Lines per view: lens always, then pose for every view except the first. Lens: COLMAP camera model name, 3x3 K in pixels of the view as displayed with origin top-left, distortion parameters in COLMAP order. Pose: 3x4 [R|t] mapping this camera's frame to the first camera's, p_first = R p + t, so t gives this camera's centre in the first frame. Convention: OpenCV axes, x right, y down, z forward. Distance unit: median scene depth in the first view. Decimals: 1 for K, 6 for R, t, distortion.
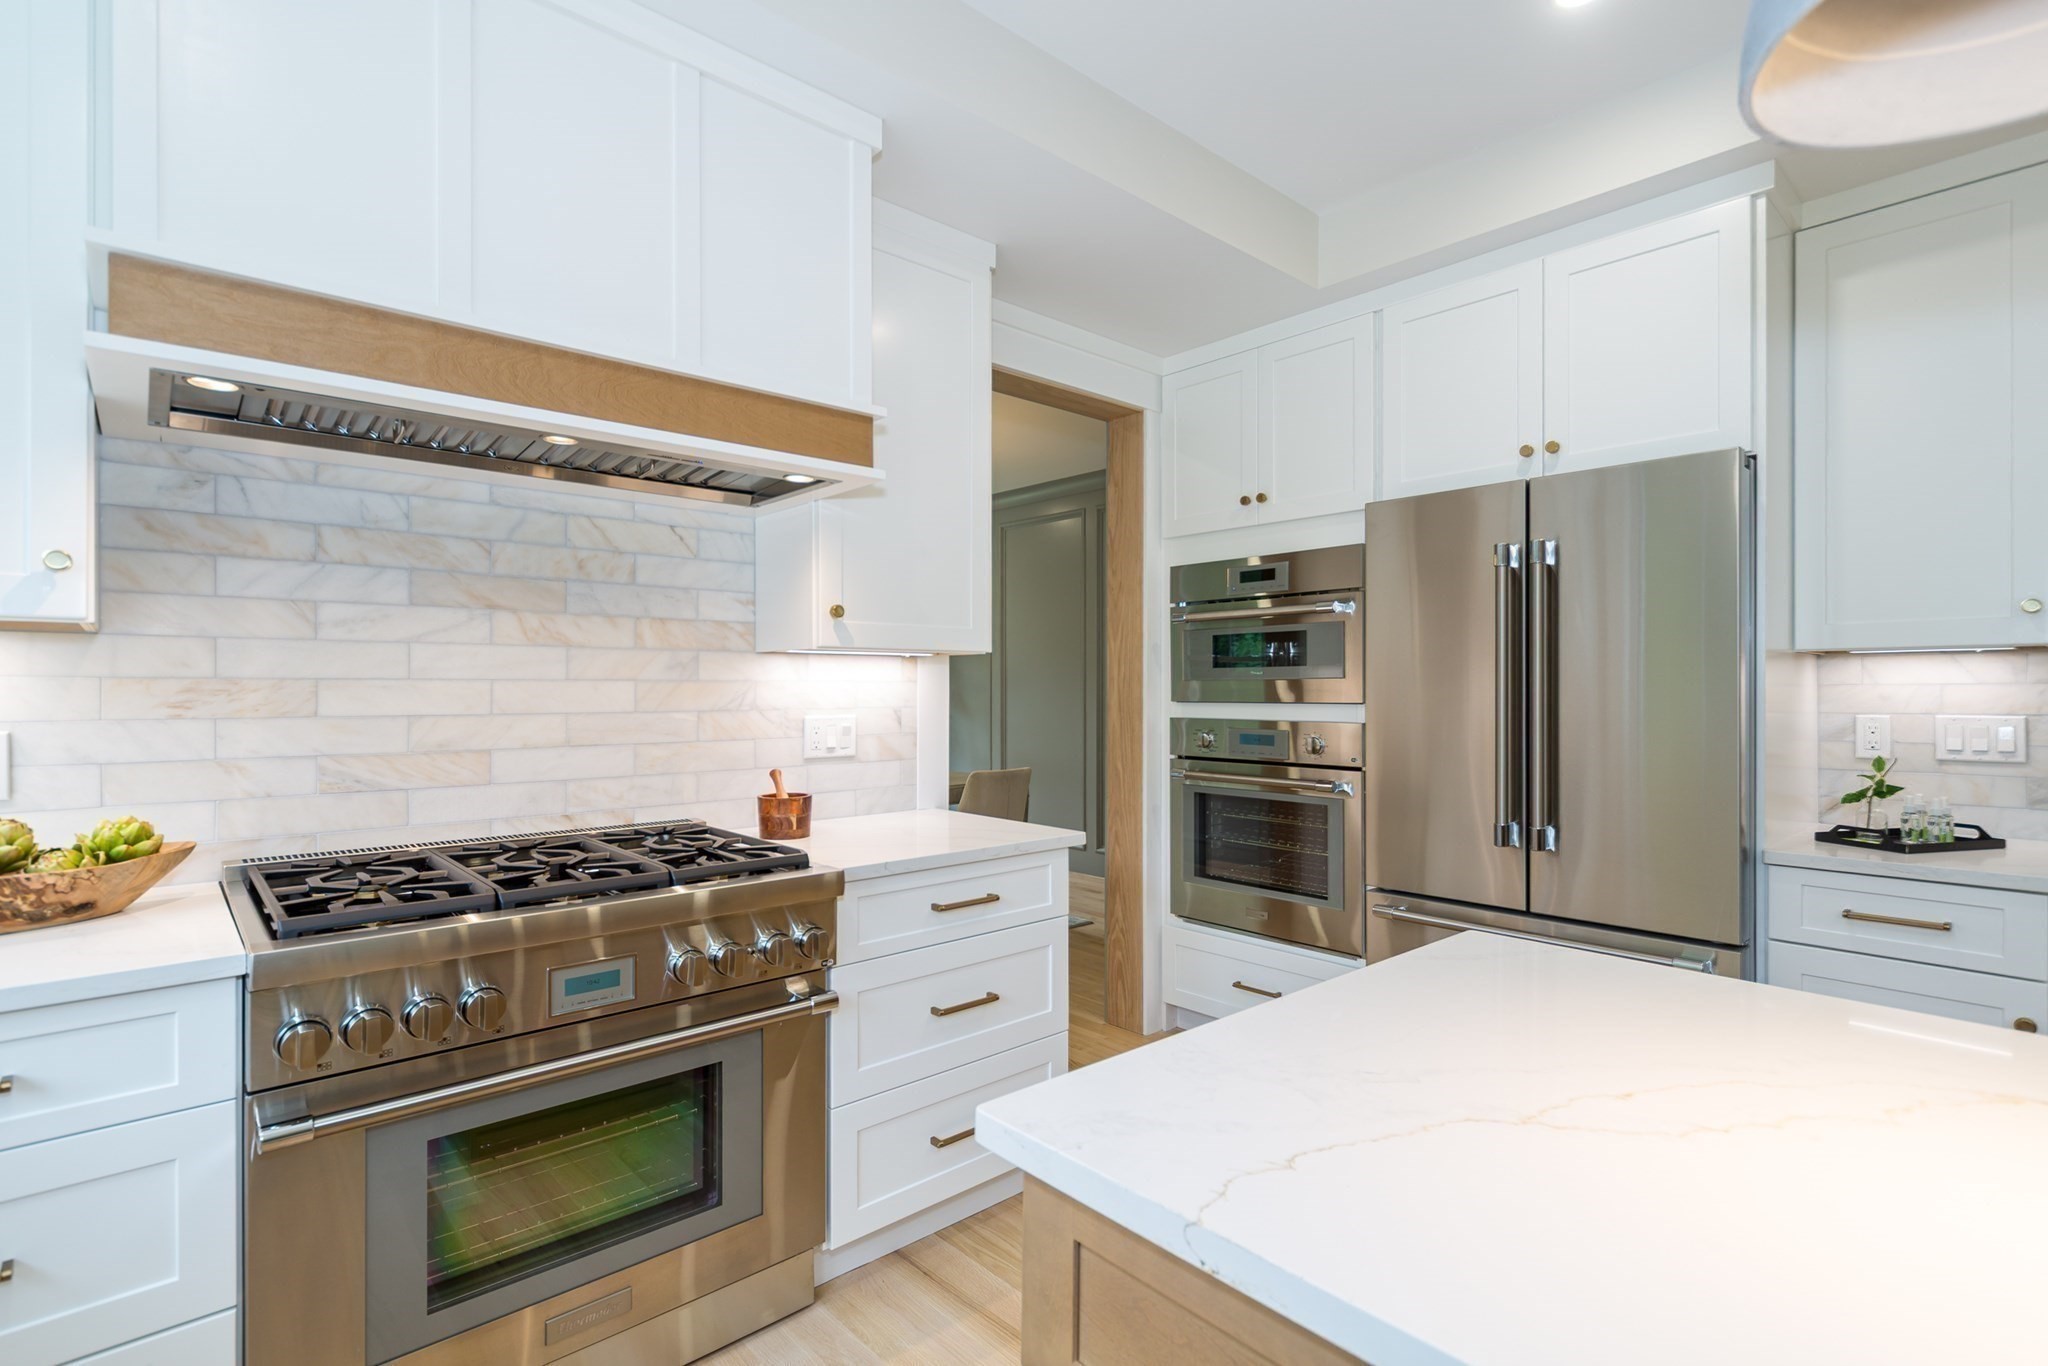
lens RADIAL K [[979.4, 0, 1033.8], [0, 979.4, 695.0], [0, 0, 1]] dist [0.011616, 0.000022]
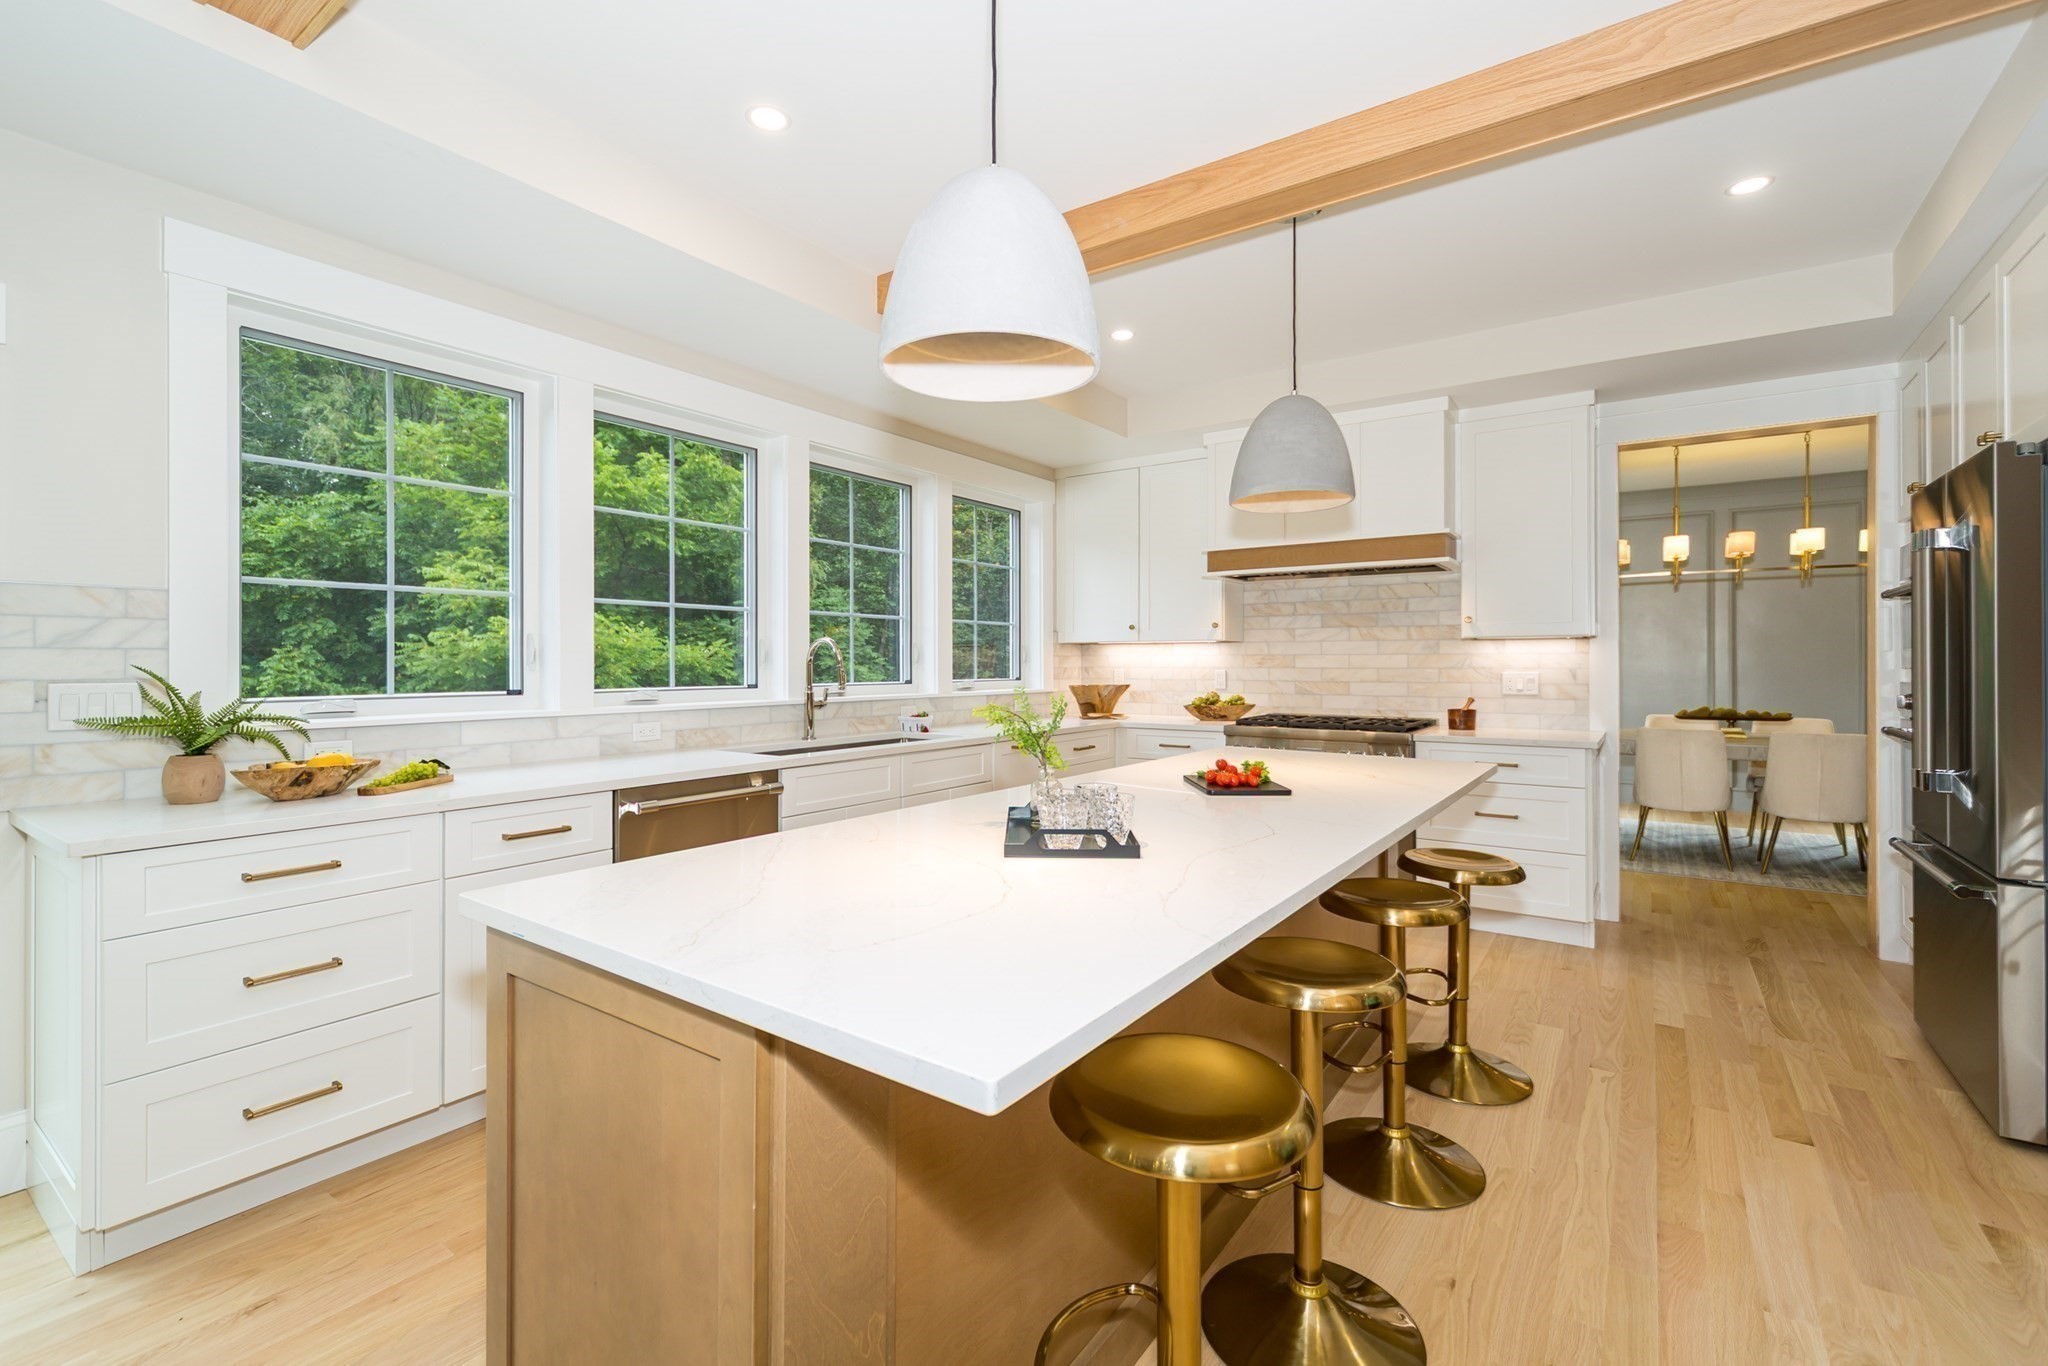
lens RADIAL K [[844.3, 0, 1023.1], [0, 844.3, 653.4], [0, 0, 1]] dist [0.007856, -0.000988]
pose [[0.234166, -0.009019, -0.972155, 1.499209], [-0.005388, 0.999930, -0.010574, 0.010284], [0.972182, 0.007714, 0.234101, -0.372238]]
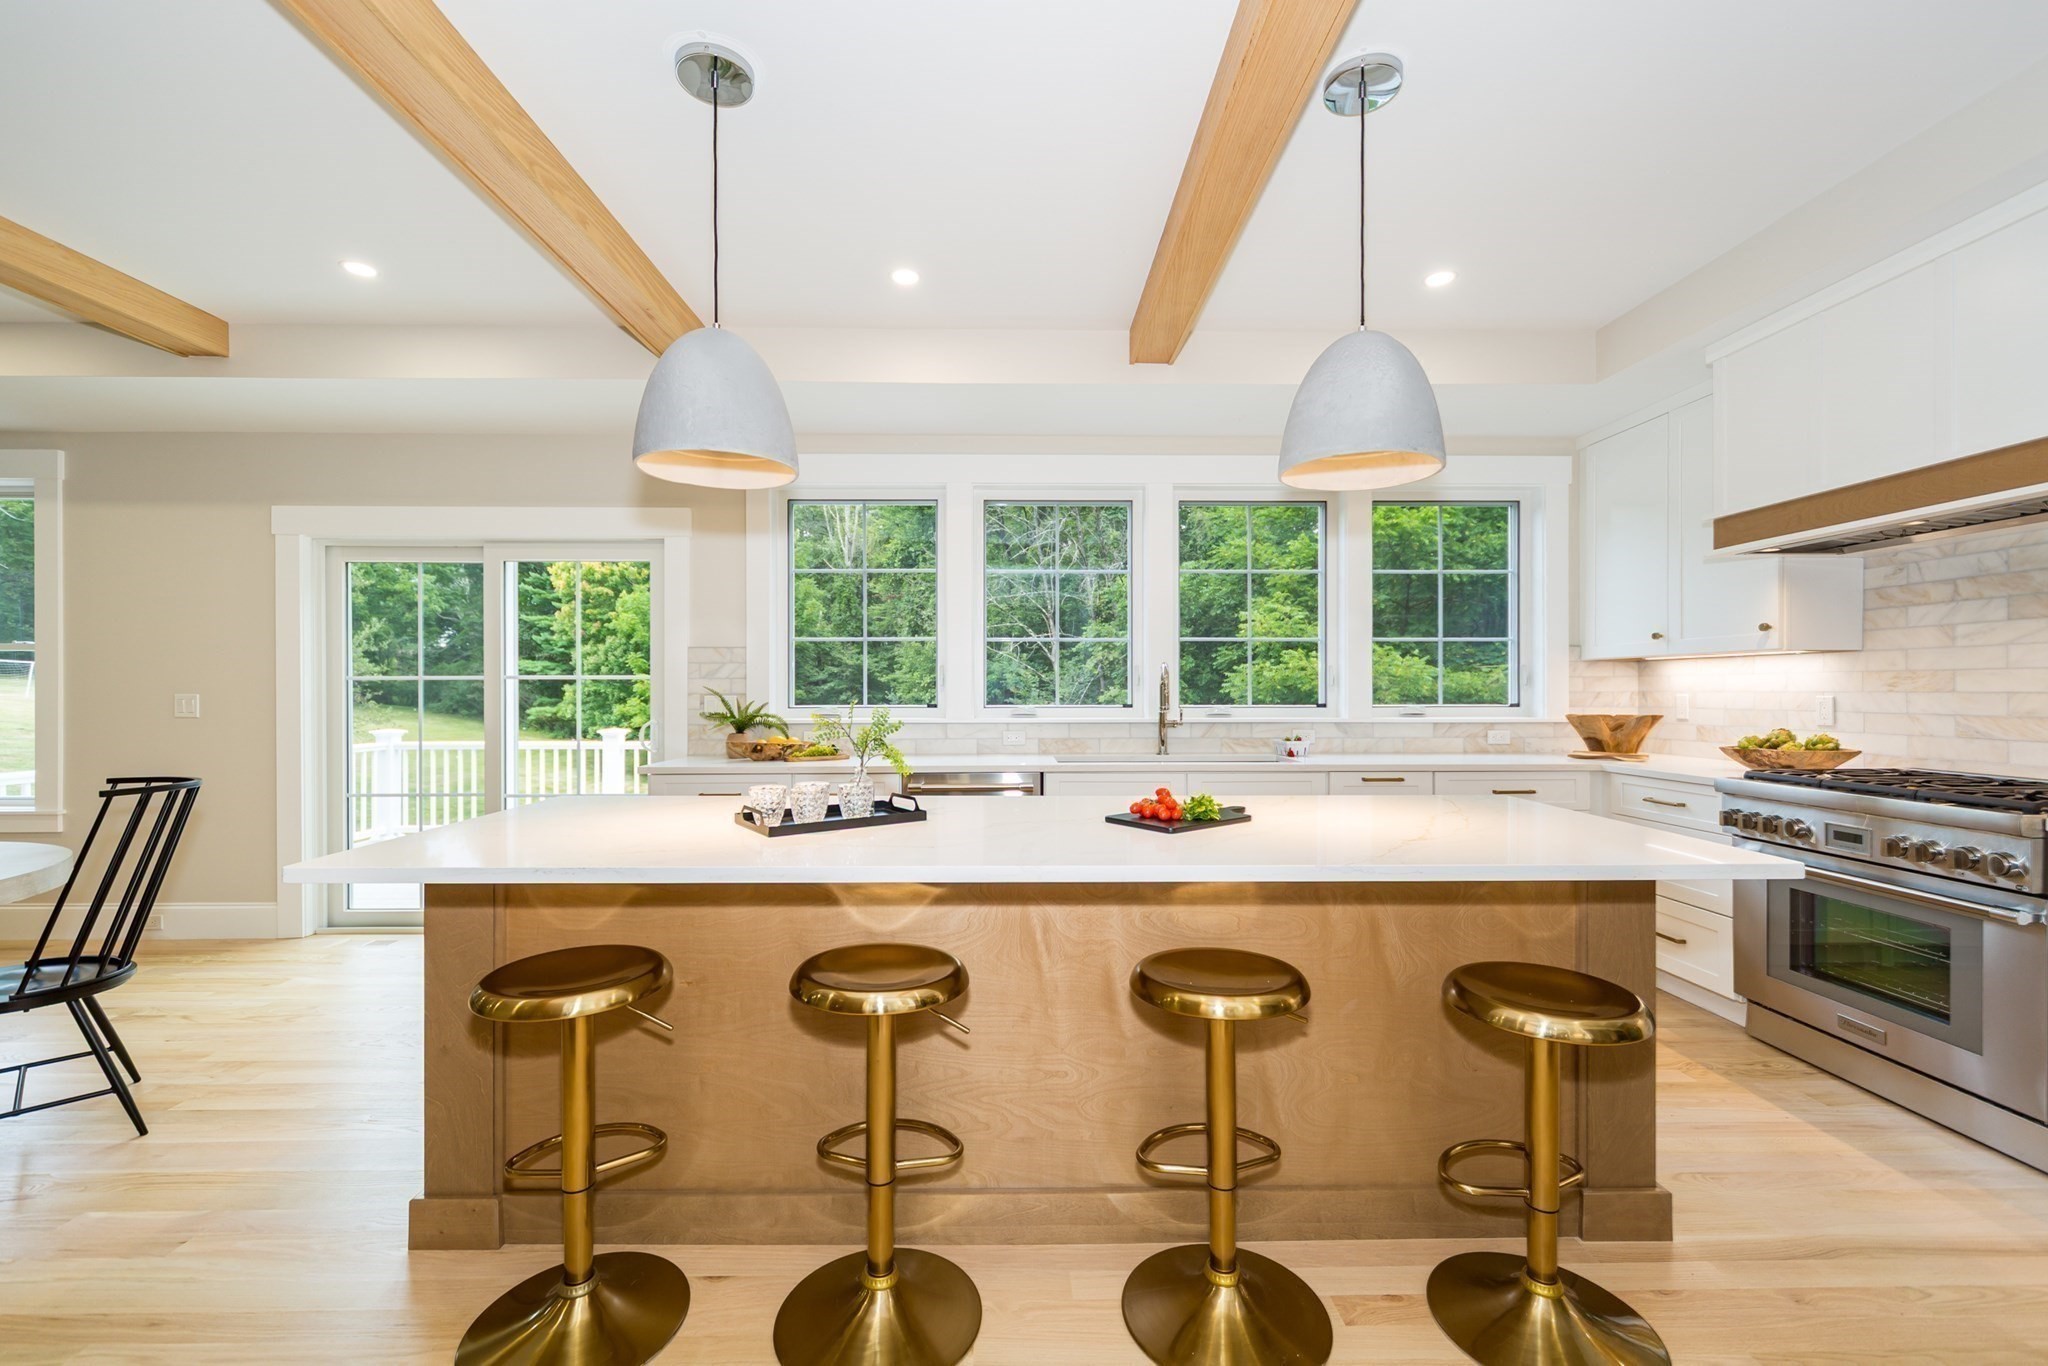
lens RADIAL K [[844.3, 0, 1079.3], [0, 844.3, 689.1], [0, 0, 1]] dist [0.007856, -0.000988]
pose [[-0.612973, 0.000771, -0.790104, 1.327713], [-0.002958, 0.999990, 0.003270, 0.016306], [0.790098, 0.004341, -0.612965, 0.685118]]
